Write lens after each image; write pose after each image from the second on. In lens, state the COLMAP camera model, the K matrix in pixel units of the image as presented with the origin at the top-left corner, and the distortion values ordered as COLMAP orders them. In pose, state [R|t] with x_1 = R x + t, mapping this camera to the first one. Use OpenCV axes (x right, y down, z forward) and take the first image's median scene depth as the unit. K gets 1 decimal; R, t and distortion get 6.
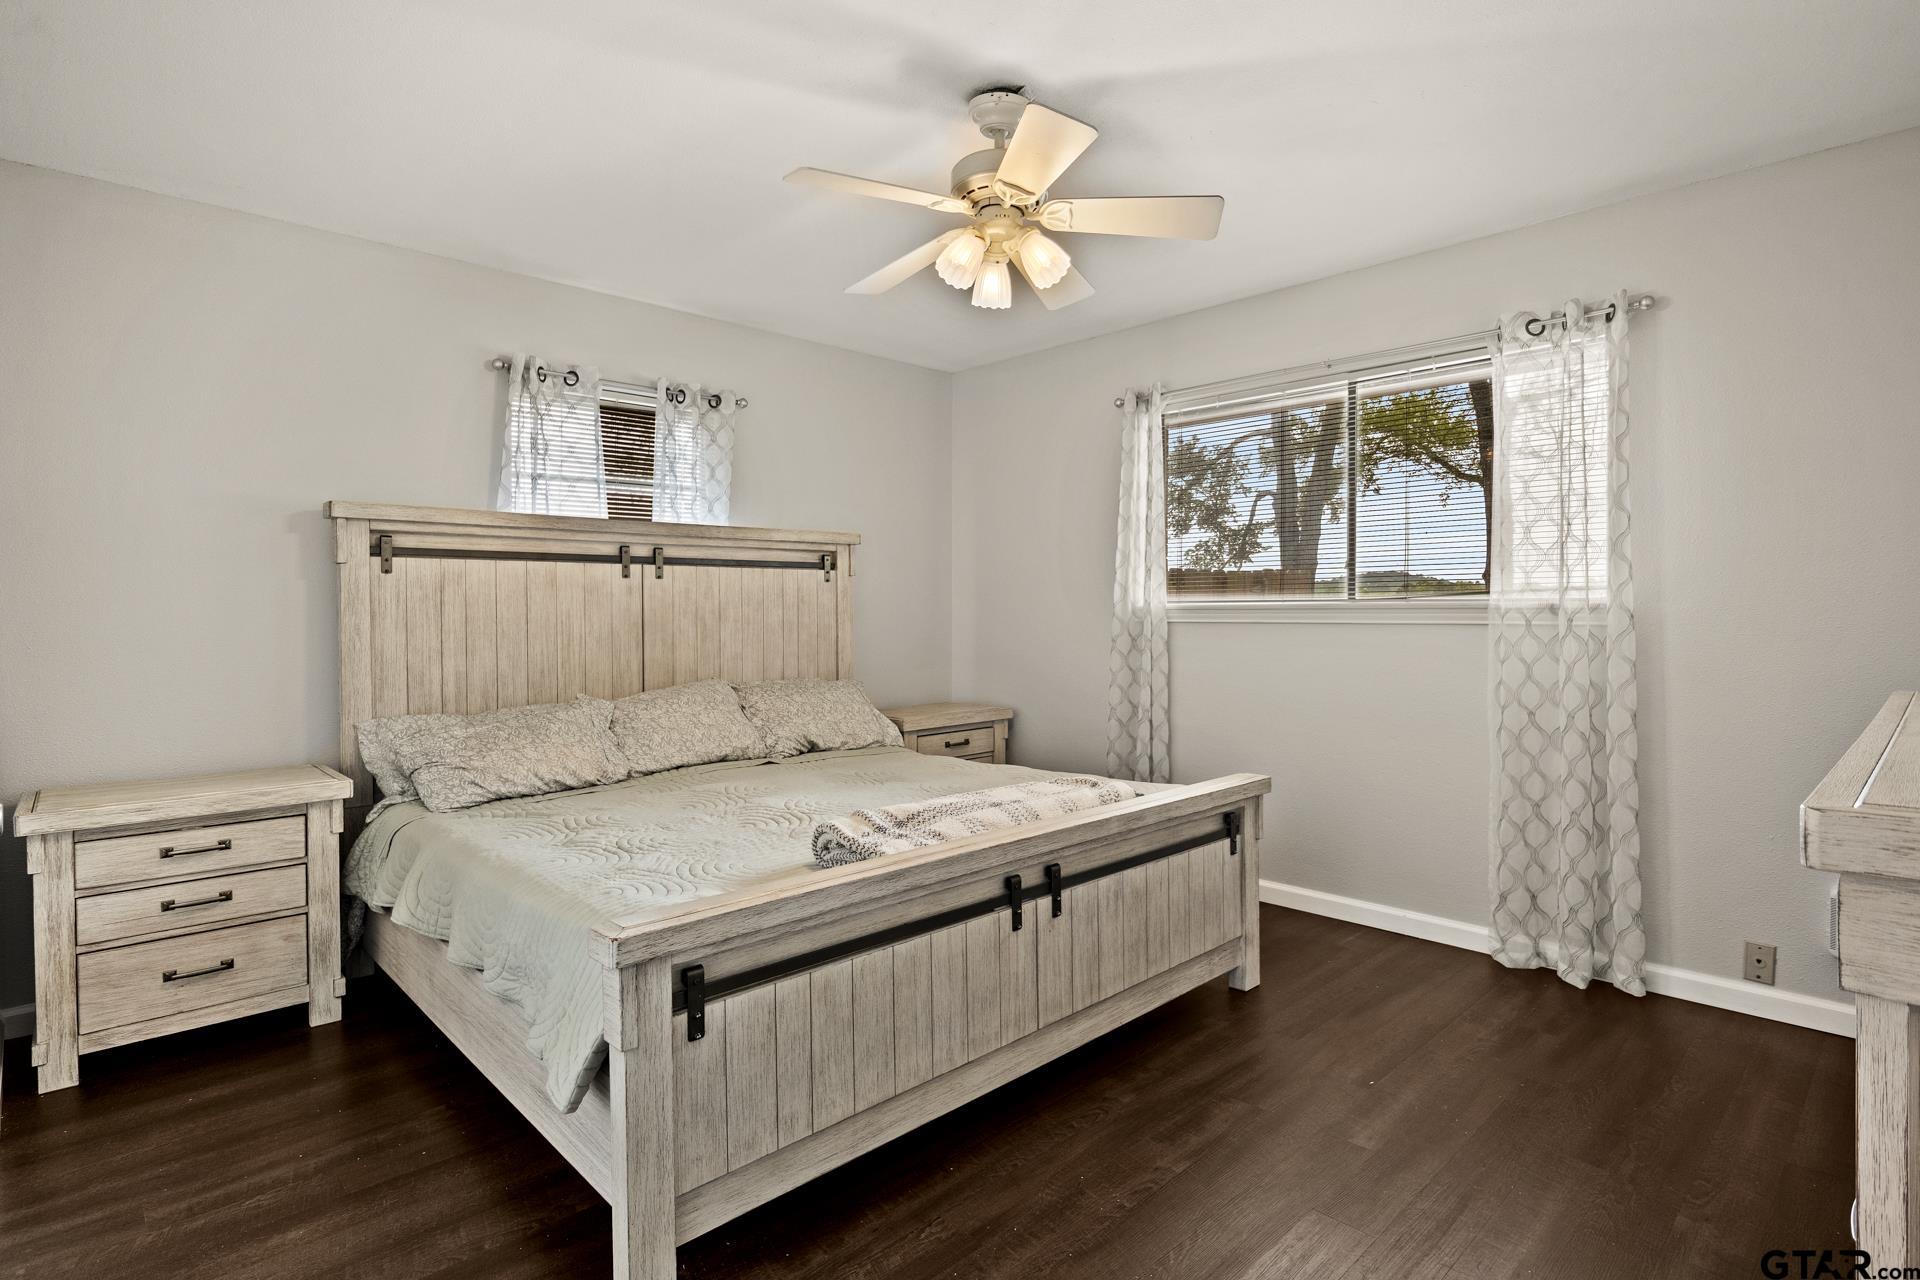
lens RADIAL K [[981.2, 0, 959.9], [0, 981.2, 631.9], [0, 0, 1]] dist [-0.014945, -0.000479]
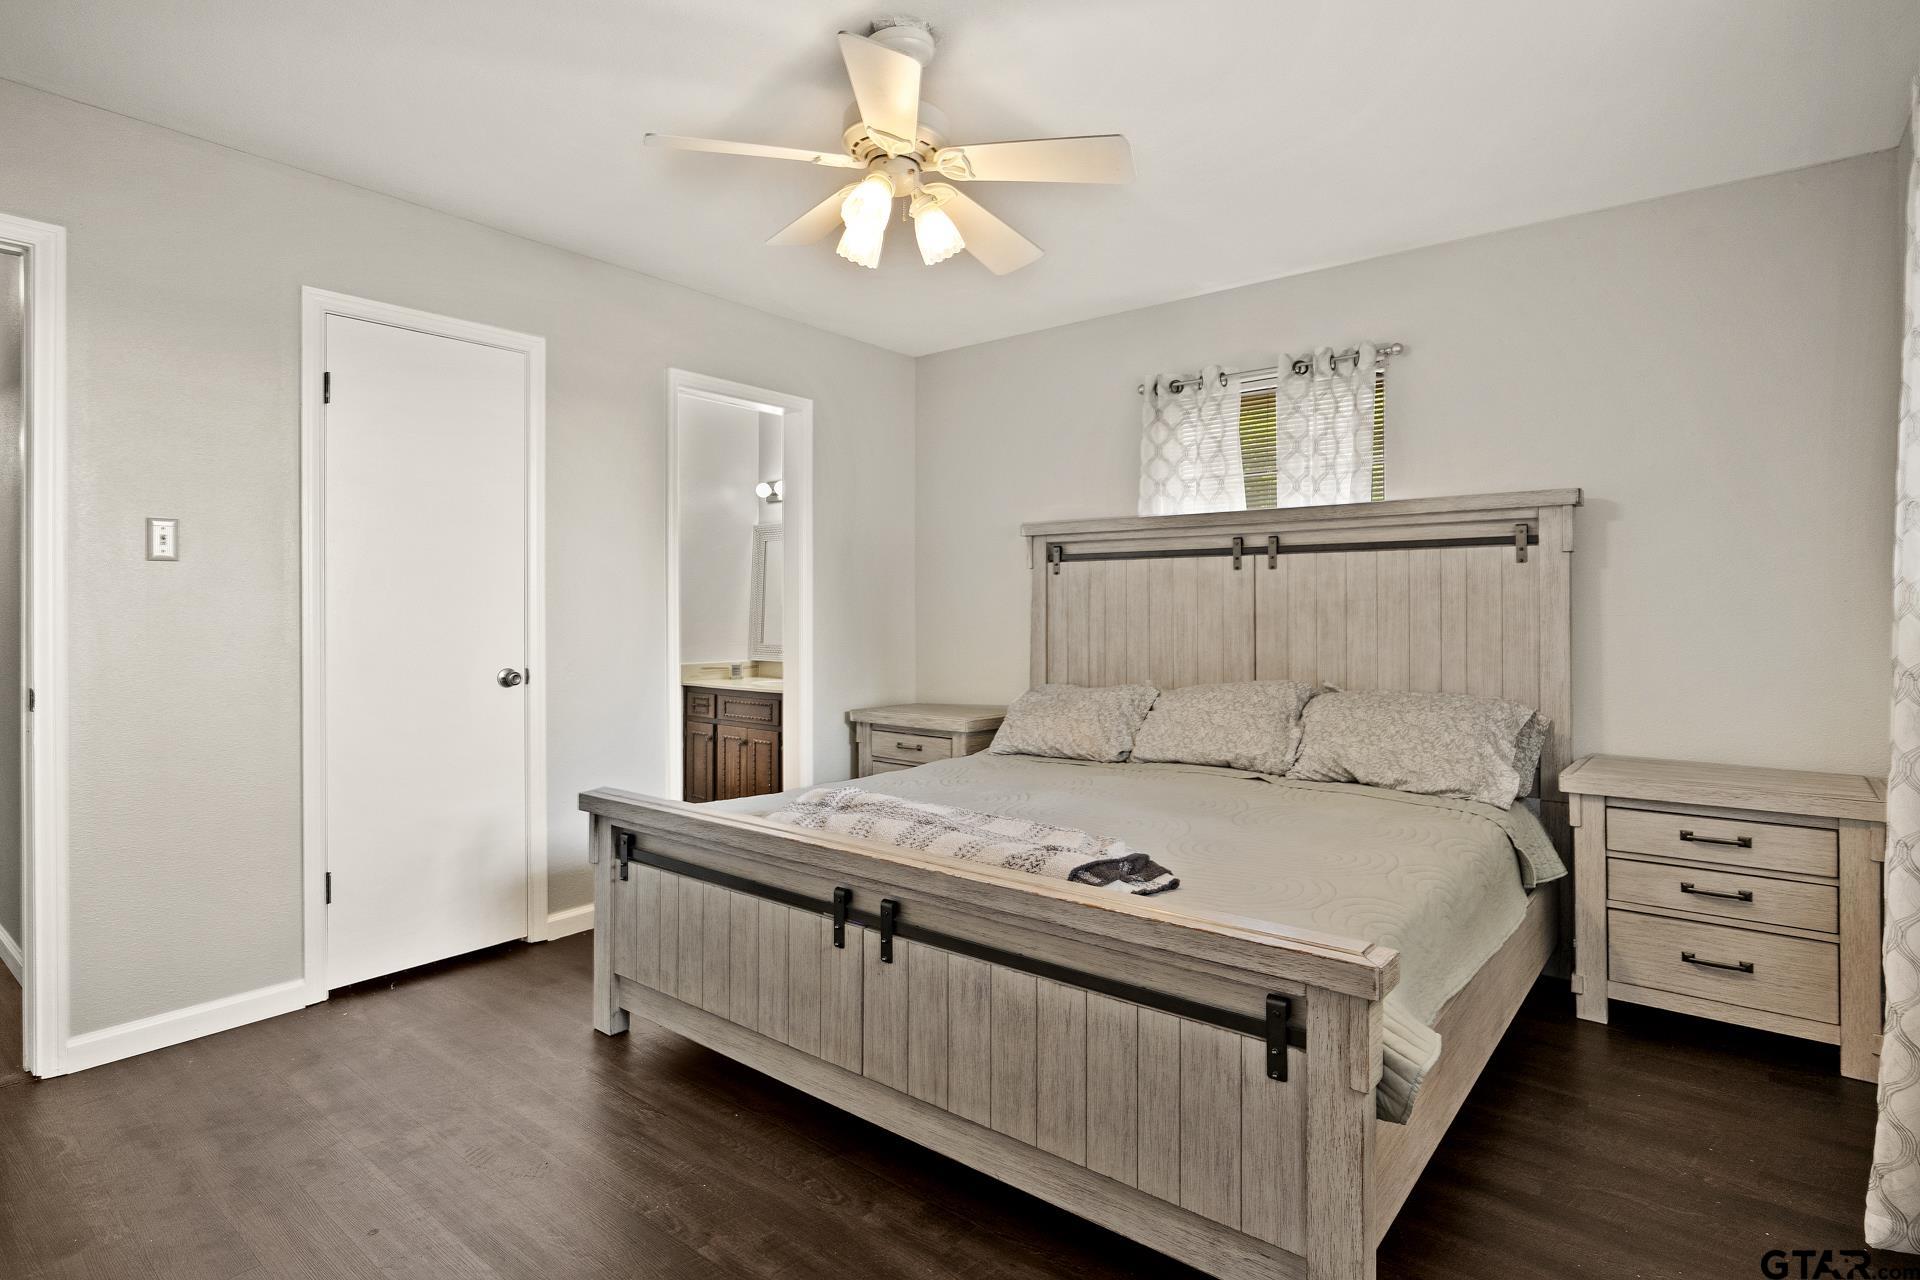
lens RADIAL K [[981.2, 0, 963.2], [0, 981.2, 598.5], [0, 0, 1]] dist [-0.014945, -0.000479]
pose [[0.119793, -0.002834, -0.992795, 0.622954], [-0.020018, 0.999786, -0.005269, -0.015798], [0.992597, 0.020505, 0.119711, 0.623305]]
